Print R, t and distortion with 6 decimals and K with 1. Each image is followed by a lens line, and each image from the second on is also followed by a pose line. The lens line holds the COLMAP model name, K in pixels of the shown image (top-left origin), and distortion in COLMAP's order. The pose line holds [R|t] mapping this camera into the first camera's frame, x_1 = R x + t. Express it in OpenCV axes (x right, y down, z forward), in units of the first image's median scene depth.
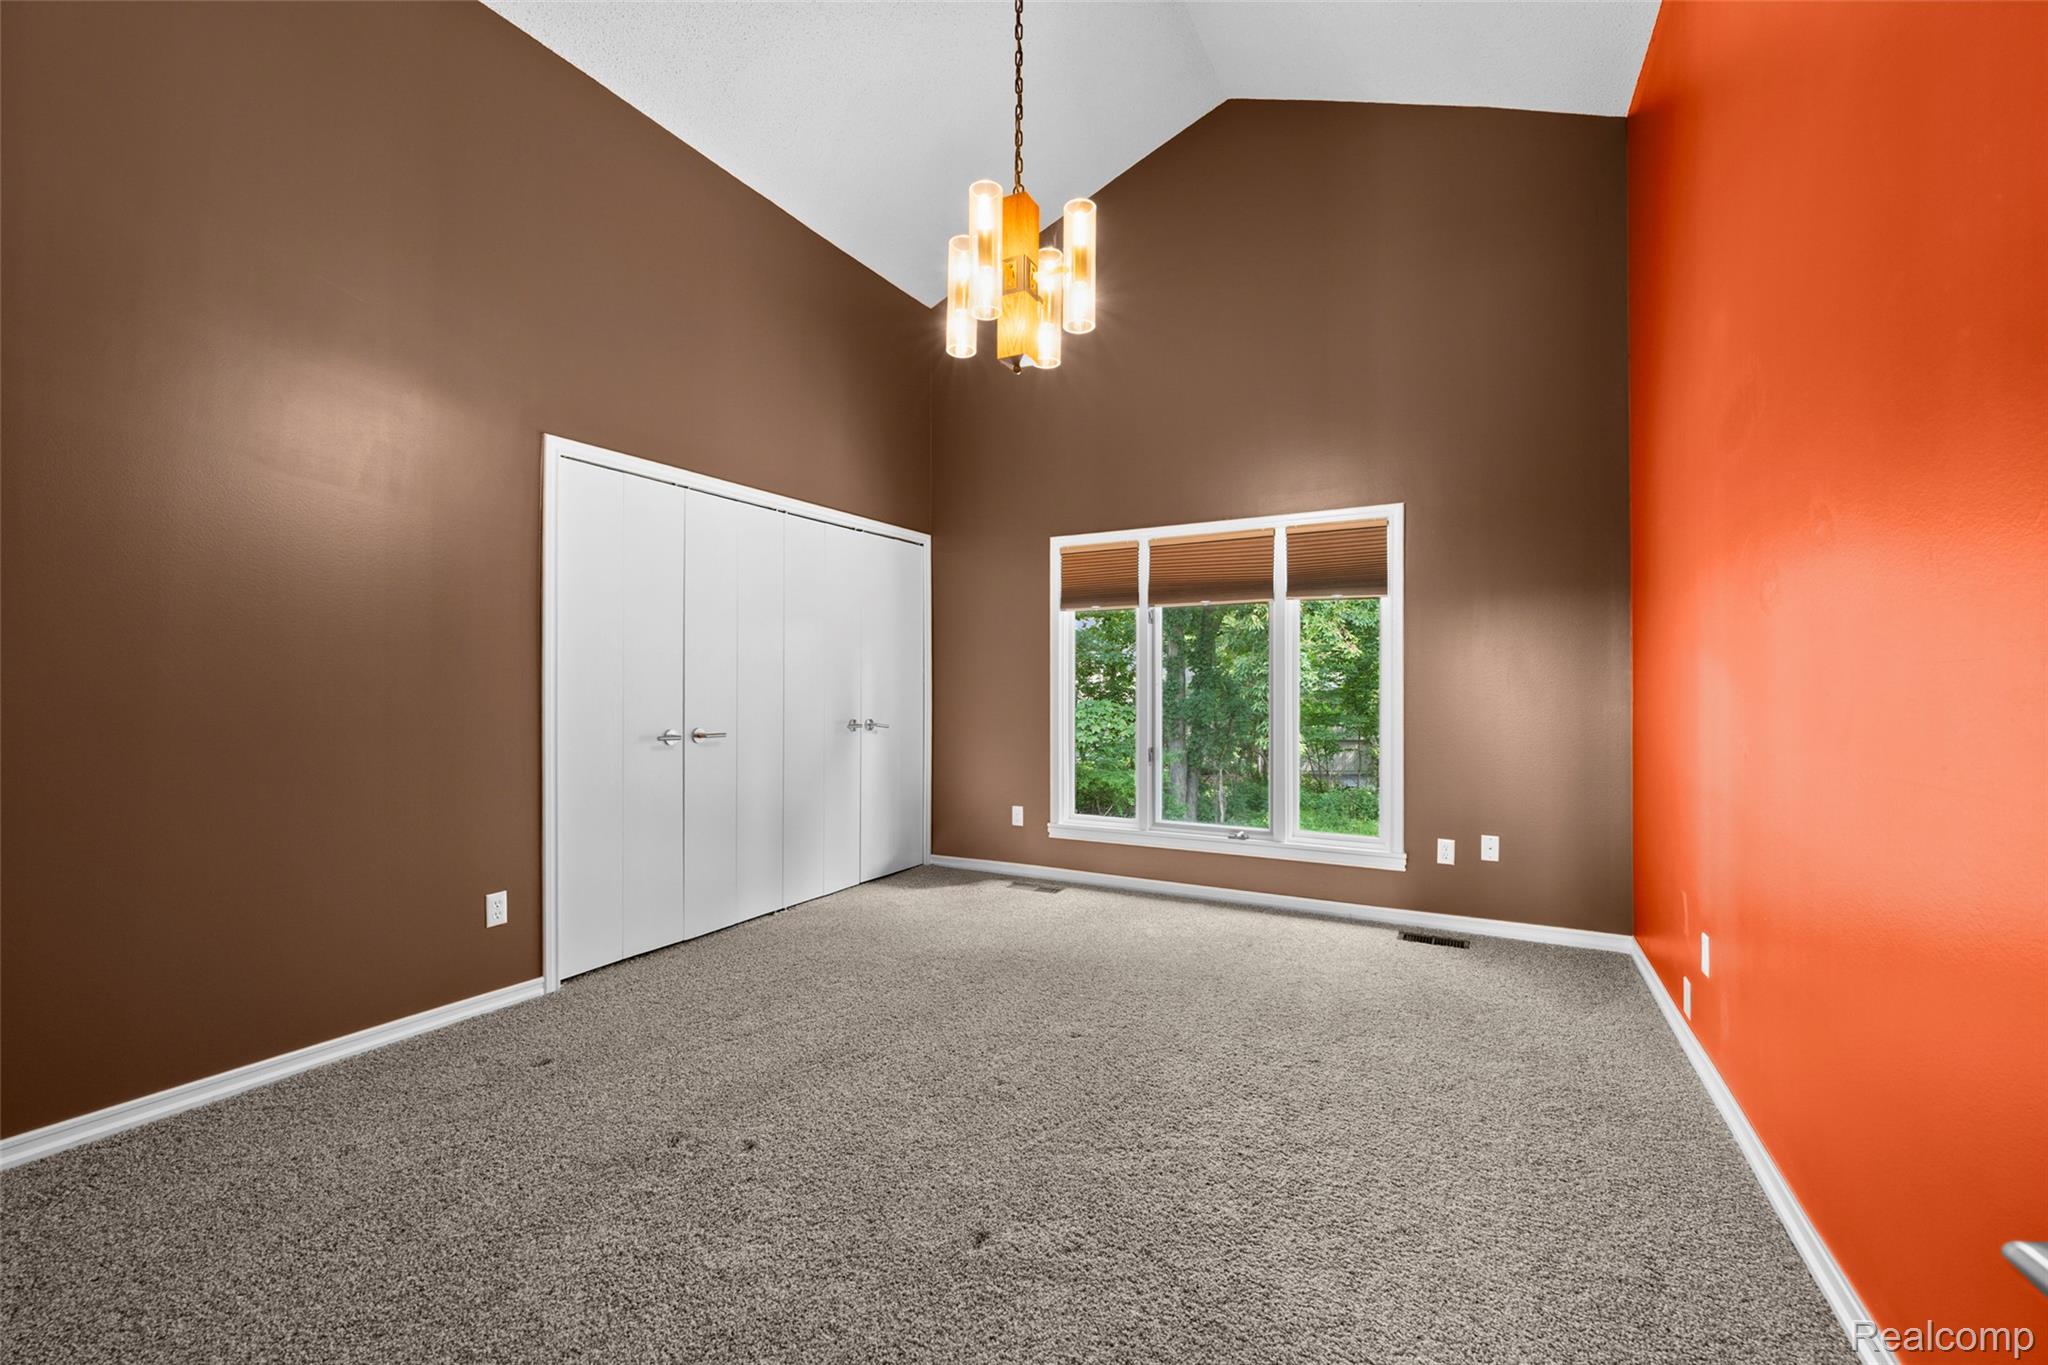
lens RADIAL K [[817.6, 0, 1008.6], [0, 817.6, 671.7], [0, 0, 1]] dist [0.000894, -0.000008]
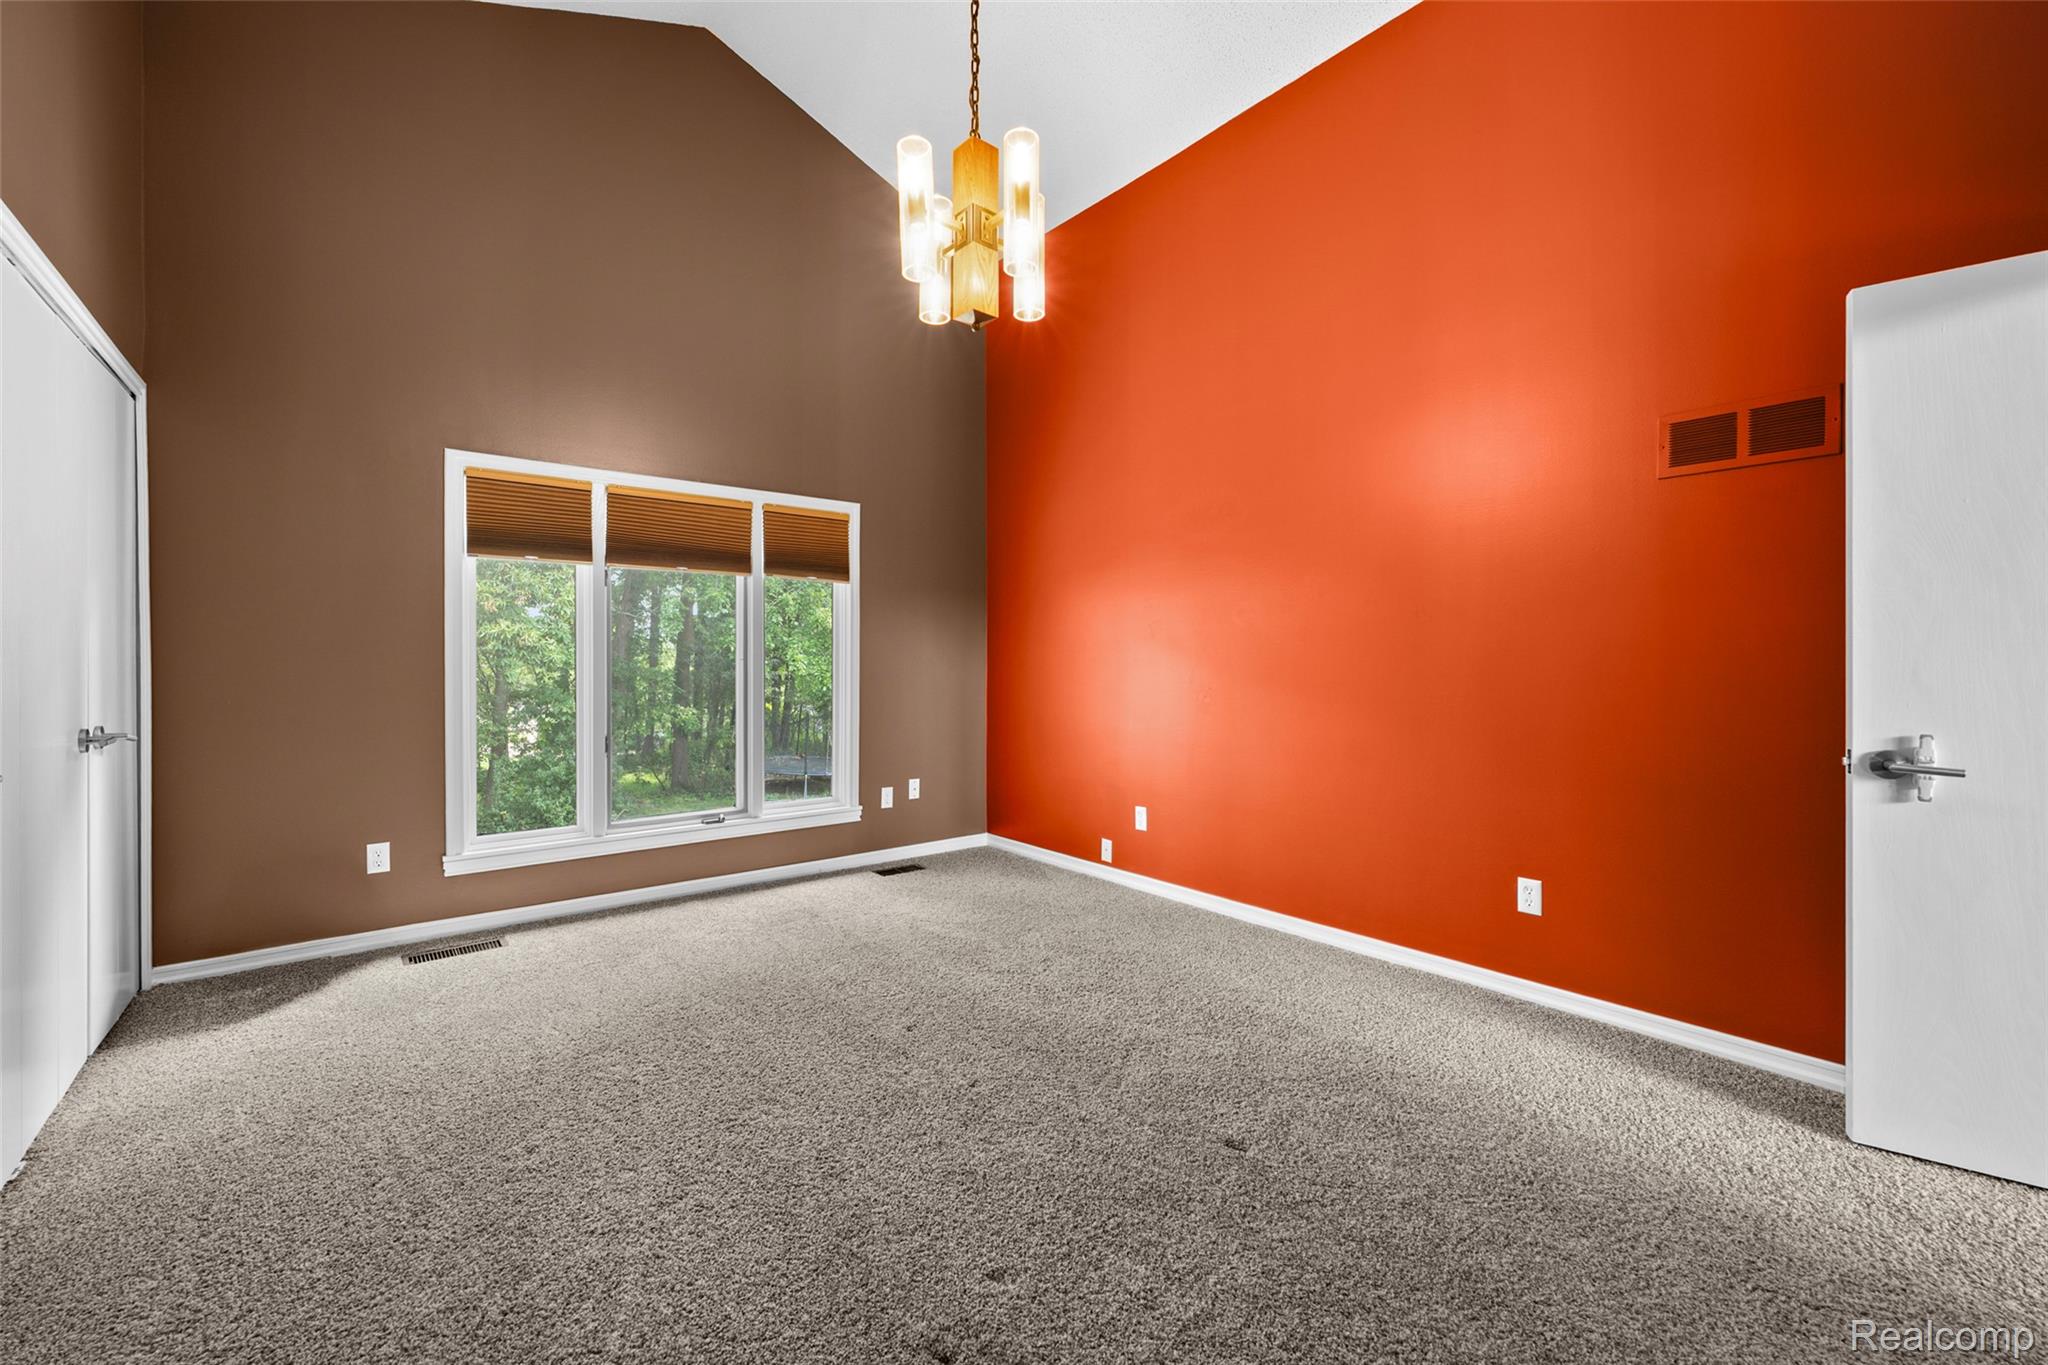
lens RADIAL K [[817.6, 0, 1008.6], [0, 817.6, 671.7], [0, 0, 1]] dist [0.000894, -0.000008]
pose [[0.388769, -0.012934, 0.921244, -0.463278], [-0.021926, 0.999488, 0.023286, -0.000718], [-0.921074, -0.029252, 0.388287, 0.325752]]
